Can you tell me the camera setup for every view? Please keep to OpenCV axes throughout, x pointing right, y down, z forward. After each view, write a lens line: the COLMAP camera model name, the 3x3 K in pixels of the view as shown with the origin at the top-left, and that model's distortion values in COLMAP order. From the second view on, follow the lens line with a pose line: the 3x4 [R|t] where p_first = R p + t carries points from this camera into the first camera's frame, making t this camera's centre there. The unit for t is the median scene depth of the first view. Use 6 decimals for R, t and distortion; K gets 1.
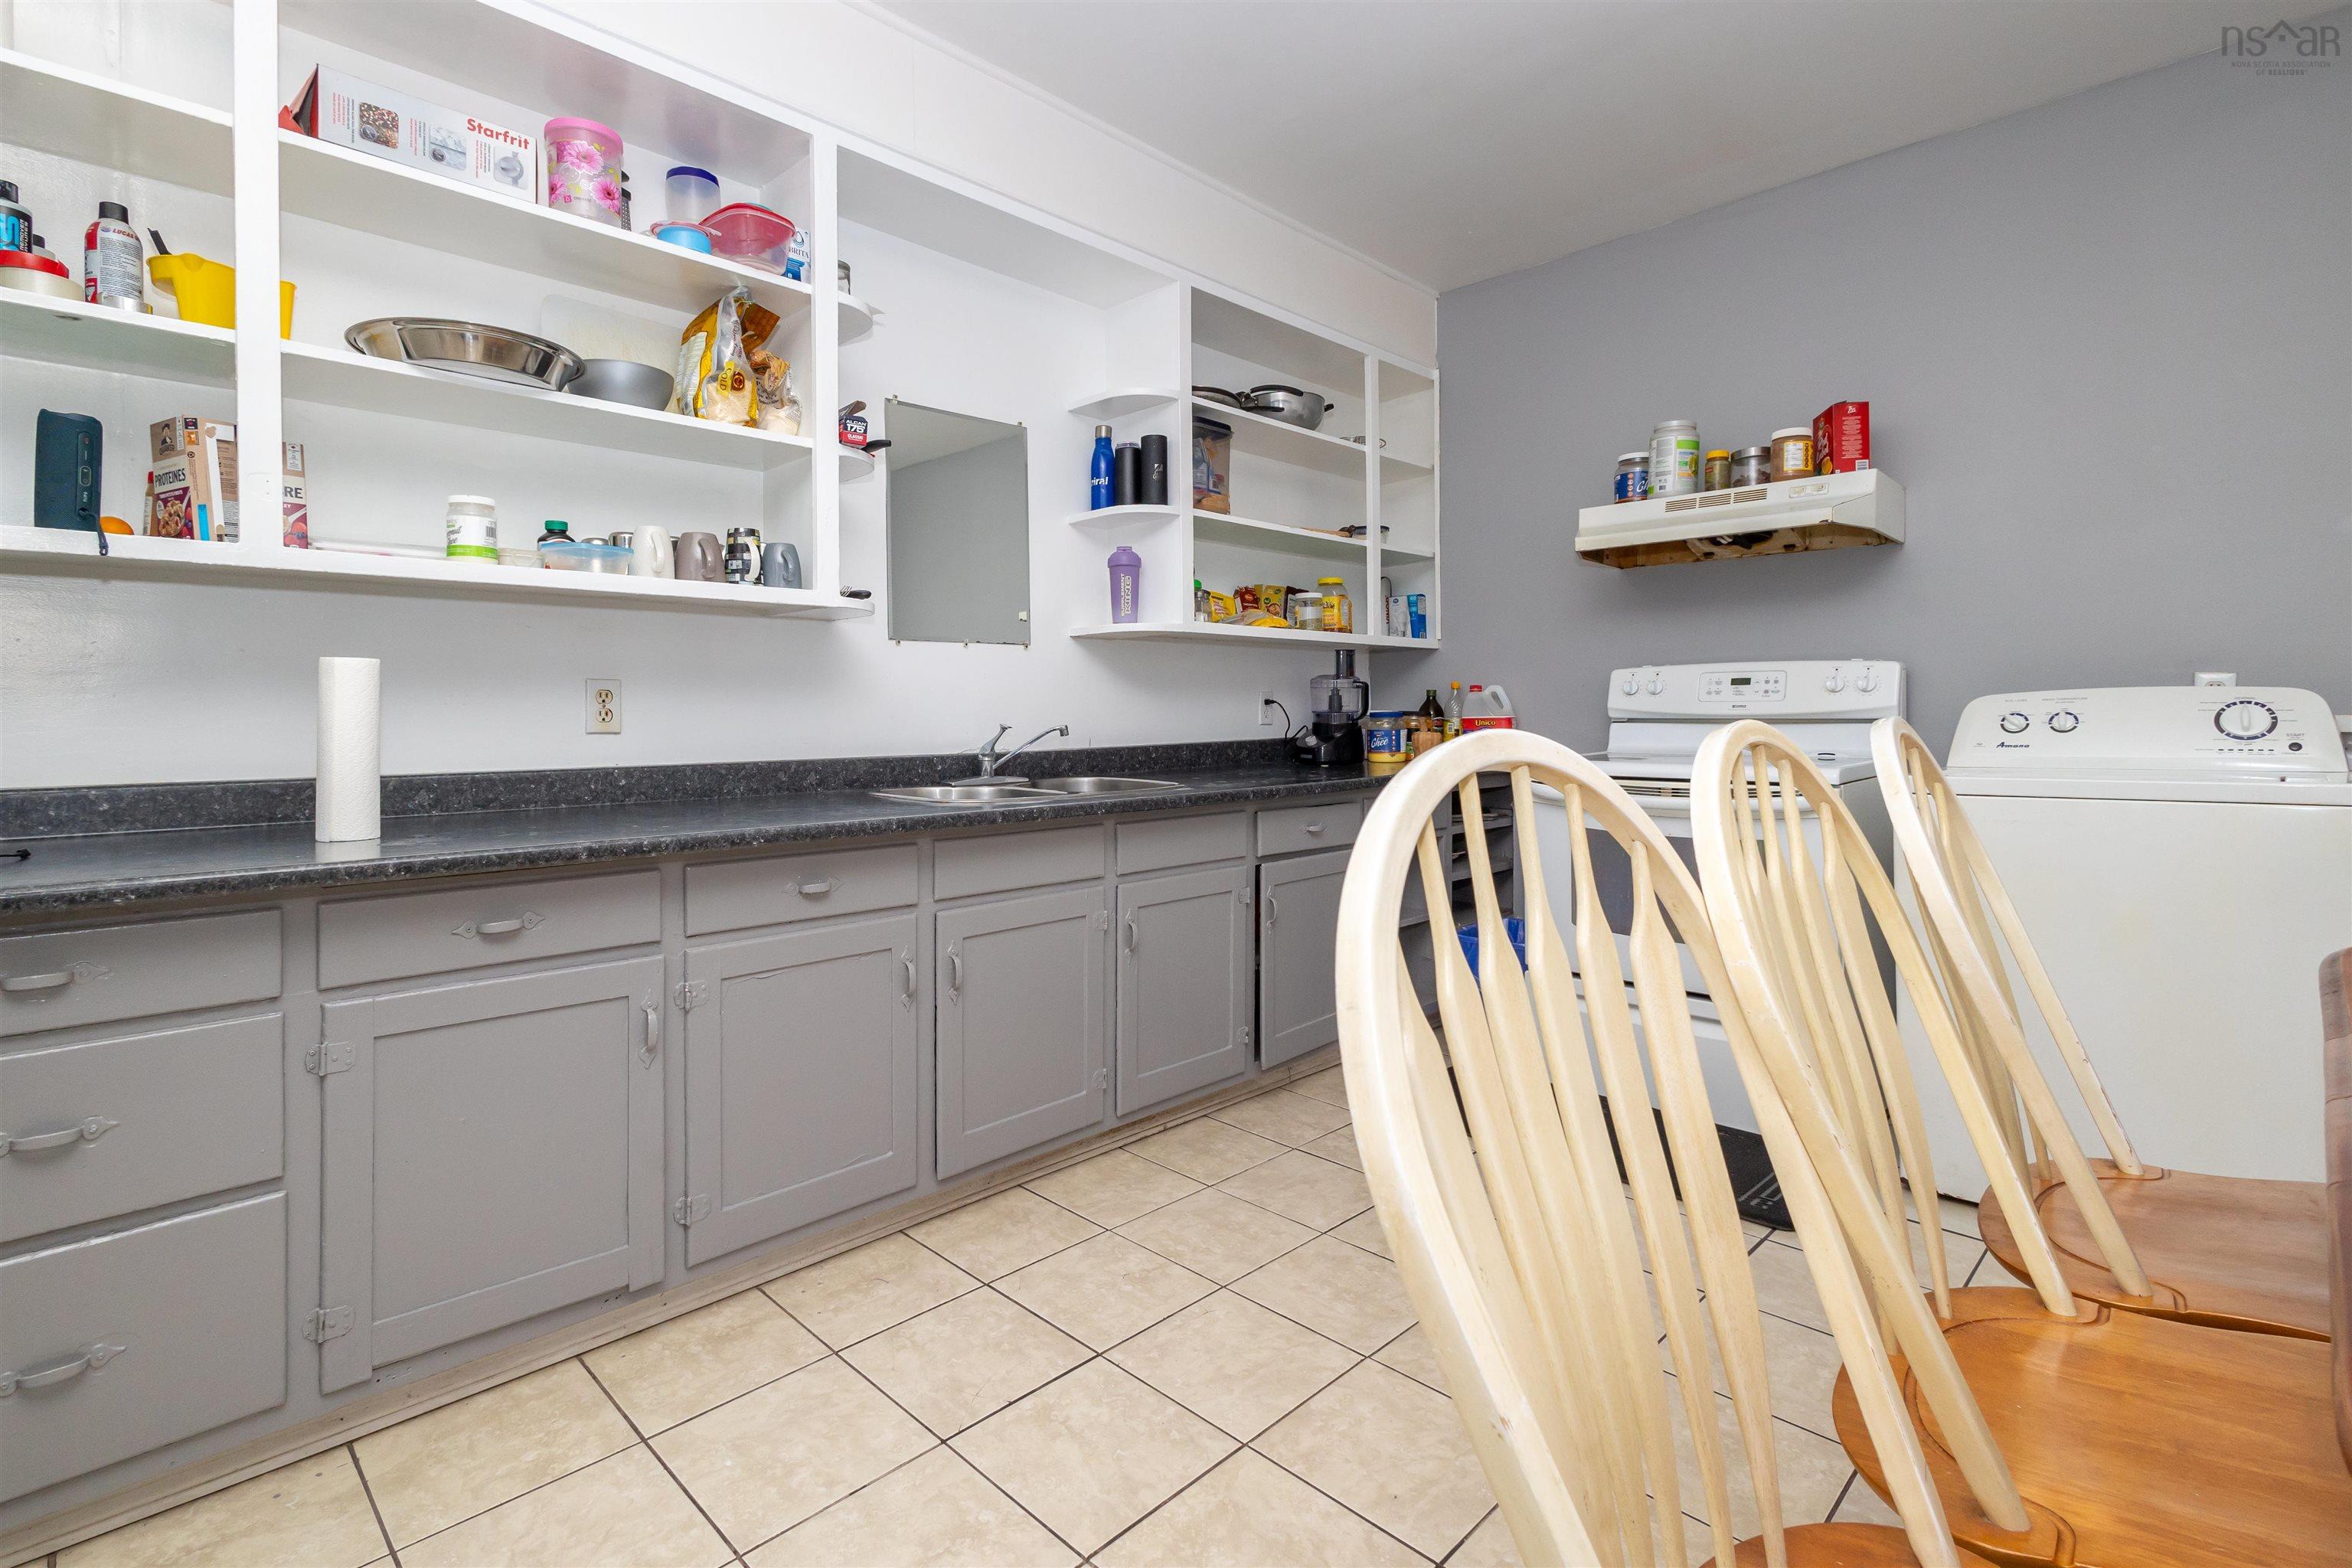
lens RADIAL K [[1104.4, 0, 1130.3], [0, 1104.4, 722.7], [0, 0, 1]] dist [0.004586, -0.002268]
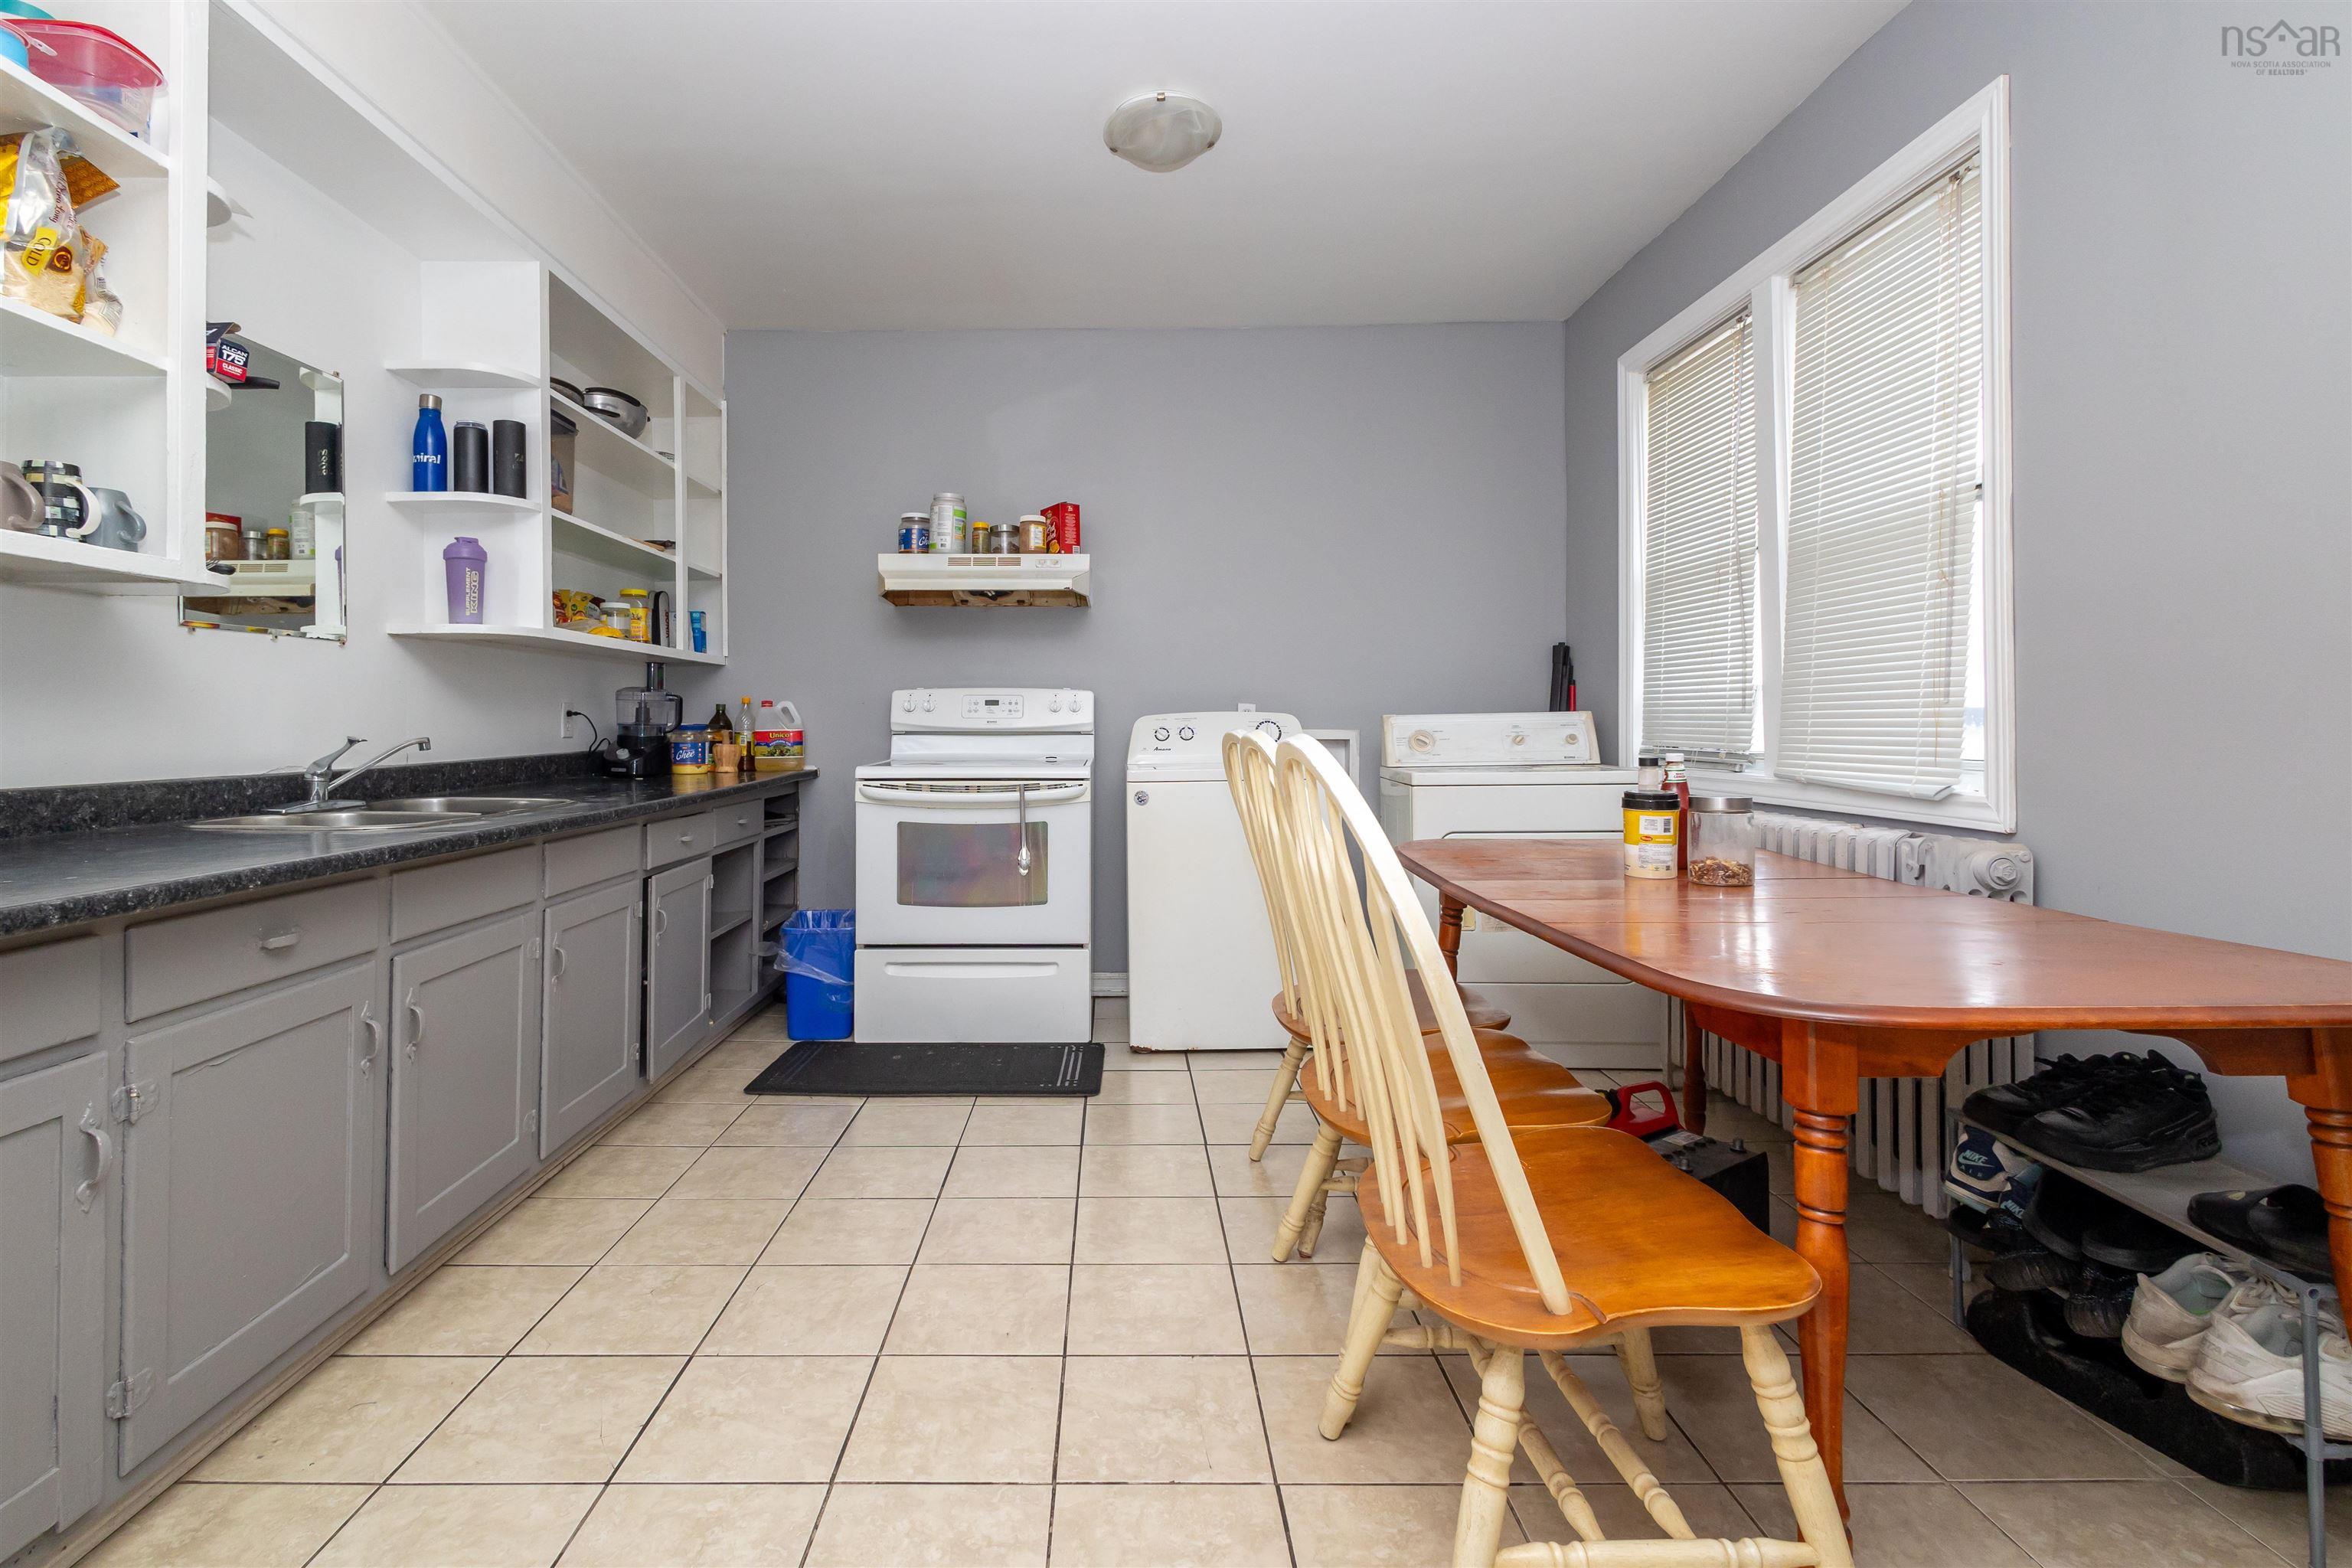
lens RADIAL K [[1104.4, 0, 1122.0], [0, 1104.4, 717.9], [0, 0, 1]] dist [0.004586, -0.002268]
pose [[0.686576, 0.010649, 0.726980, -0.290195], [0.002067, 0.999860, -0.016598, 0.002147], [-0.727055, 0.012899, 0.686458, 0.004929]]
